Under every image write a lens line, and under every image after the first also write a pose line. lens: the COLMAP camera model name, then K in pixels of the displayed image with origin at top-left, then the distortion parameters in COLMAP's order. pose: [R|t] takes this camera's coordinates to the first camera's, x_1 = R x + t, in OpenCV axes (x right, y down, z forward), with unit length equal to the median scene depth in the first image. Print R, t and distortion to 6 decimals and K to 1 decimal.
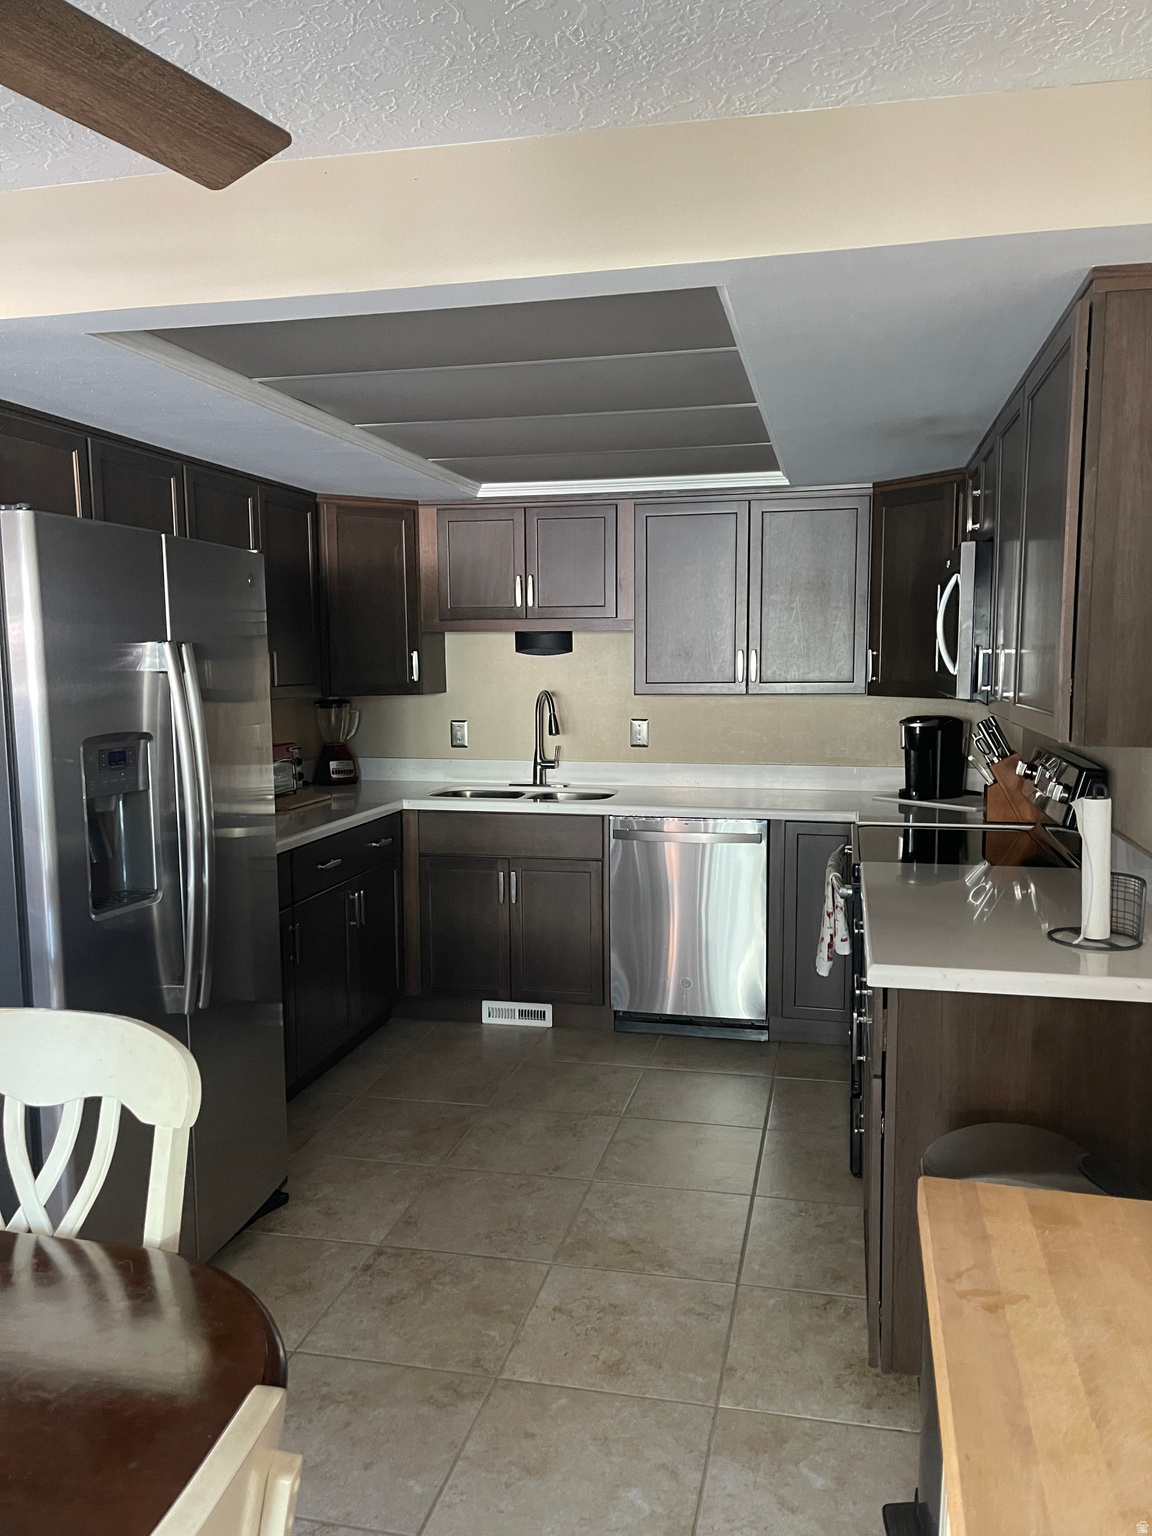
lens RADIAL K [[1156.7, 0, 577.8], [0, 1156.7, 778.7], [0, 0, 1]] dist [0.082895, -0.108063]
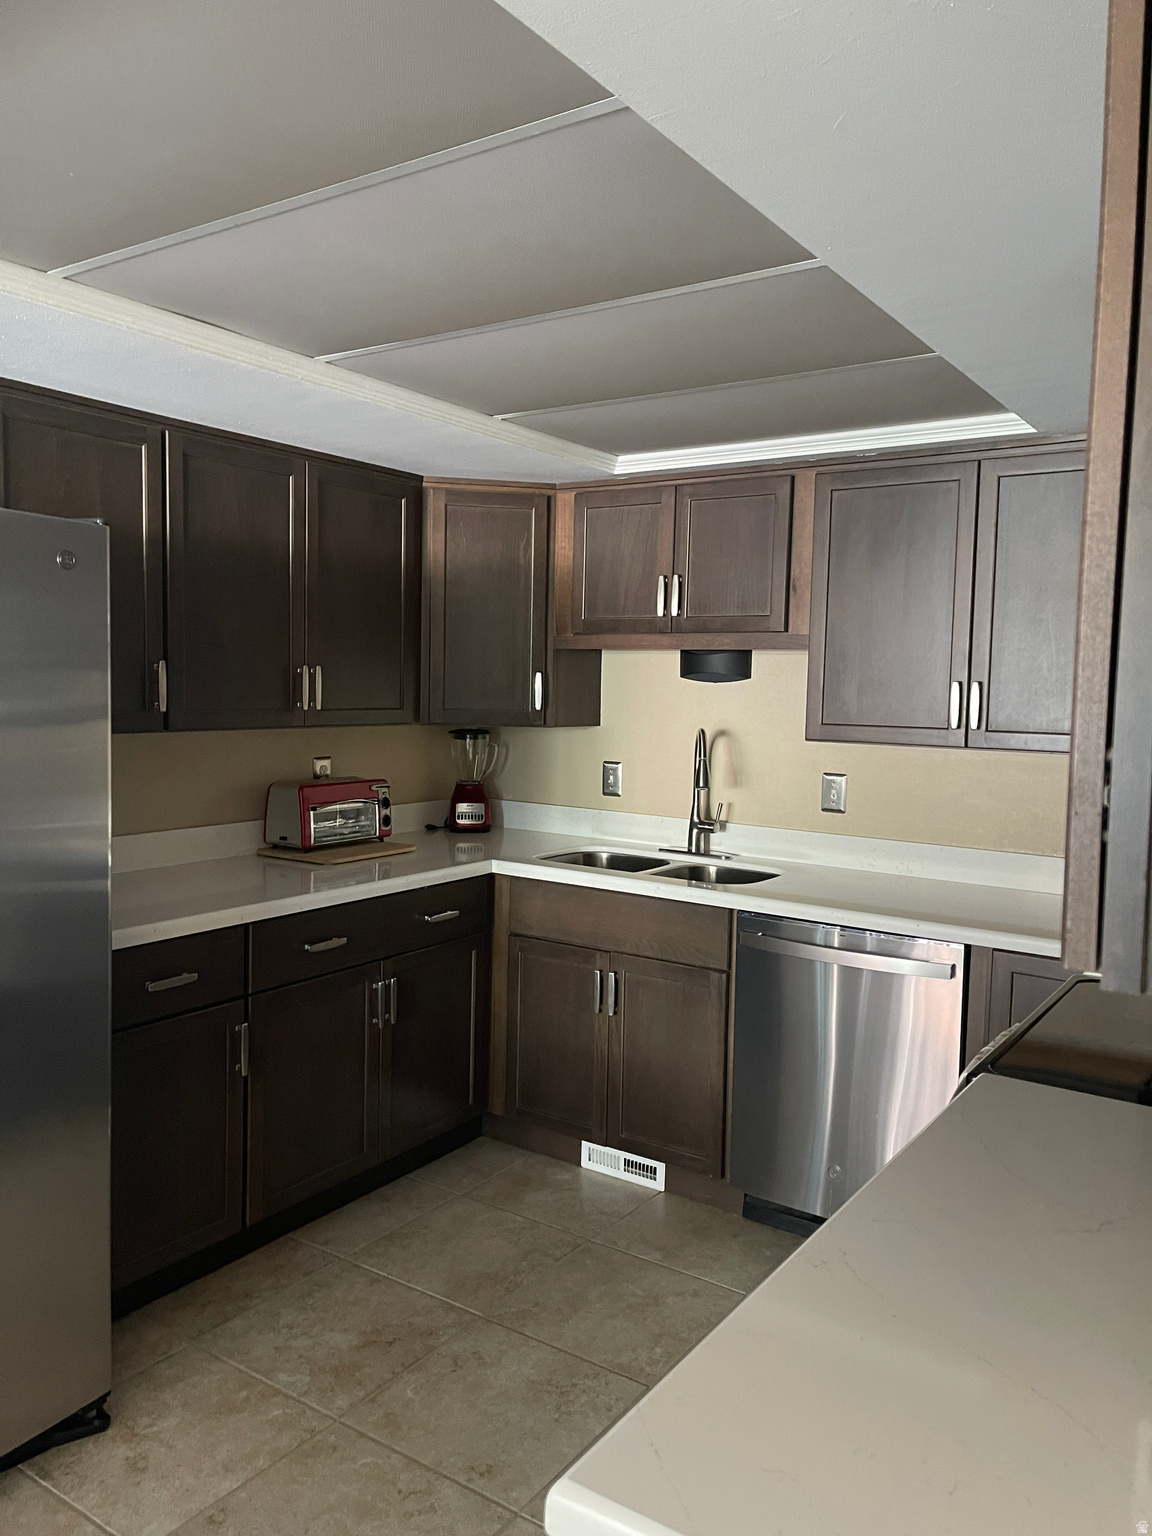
lens RADIAL K [[1156.7, 0, 576.6], [0, 1156.7, 752.9], [0, 0, 1]] dist [0.082895, -0.108063]
pose [[0.930565, 0.050893, -0.362571, 0.172967], [-0.067704, 0.997133, -0.033804, -0.030304], [0.359811, 0.056005, 0.931343, 0.278564]]
